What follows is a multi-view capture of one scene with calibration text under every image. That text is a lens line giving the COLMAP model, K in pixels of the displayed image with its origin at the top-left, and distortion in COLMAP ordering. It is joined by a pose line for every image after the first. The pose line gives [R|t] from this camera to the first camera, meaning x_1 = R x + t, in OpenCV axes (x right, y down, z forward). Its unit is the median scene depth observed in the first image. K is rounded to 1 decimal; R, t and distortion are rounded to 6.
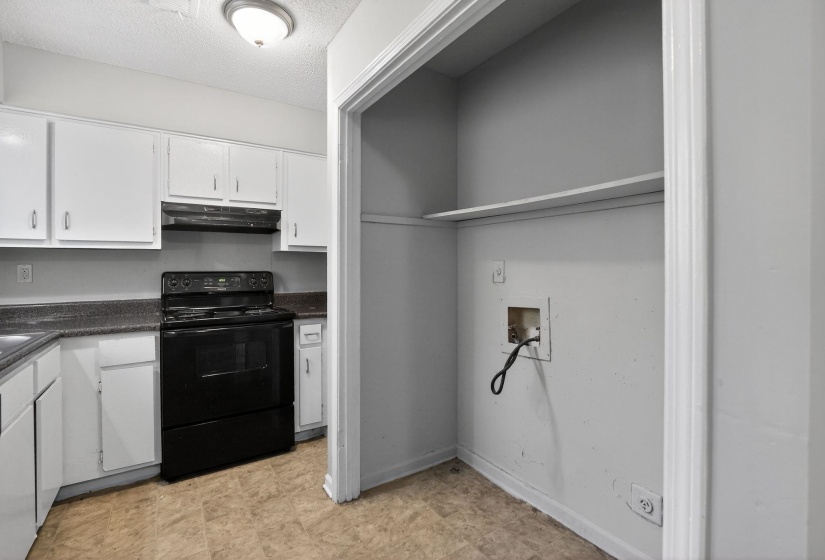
lens RADIAL K [[379.8, 0, 411.6], [0, 379.8, 268.6], [0, 0, 1]] dist [-0.013339, -0.000500]
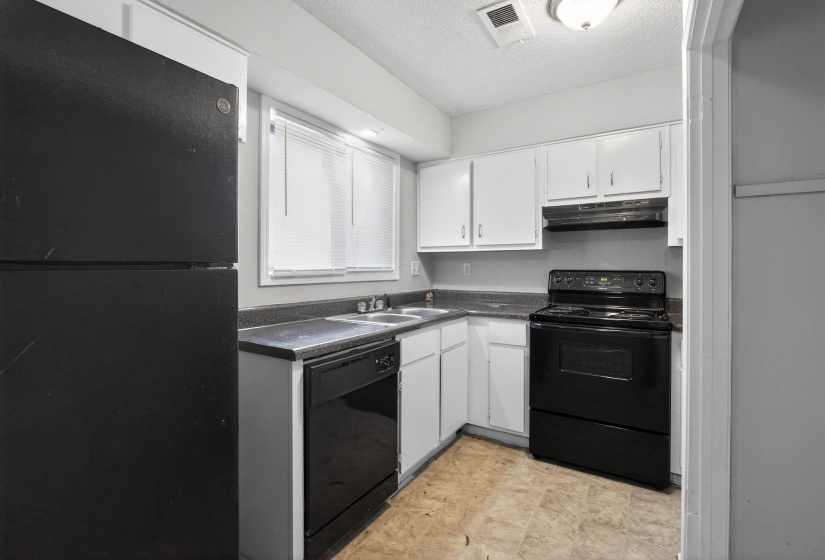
lens RADIAL K [[379.8, 0, 400.8], [0, 379.8, 264.8], [0, 0, 1]] dist [-0.013339, -0.000500]
pose [[0.404240, 0.000431, -0.914653, 0.224327], [-0.009485, 0.999948, -0.003721, 0.002944], [0.914604, 0.010180, 0.404223, 0.178722]]
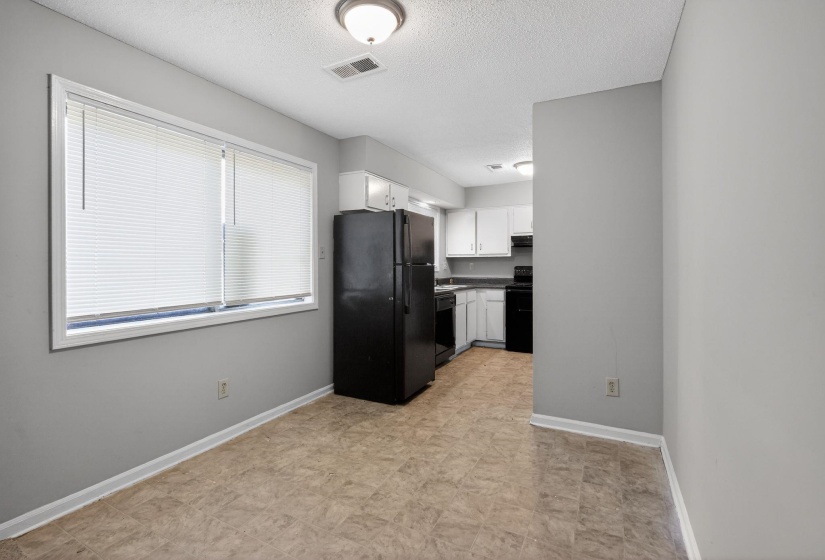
lens RADIAL K [[379.8, 0, 401.4], [0, 379.8, 265.5], [0, 0, 1]] dist [-0.013339, -0.000500]
pose [[0.472838, 0.001274, -0.881149, 1.222108], [-0.005112, 0.999986, -0.001298, 0.014457], [0.881135, 0.005118, 0.472838, -0.796537]]
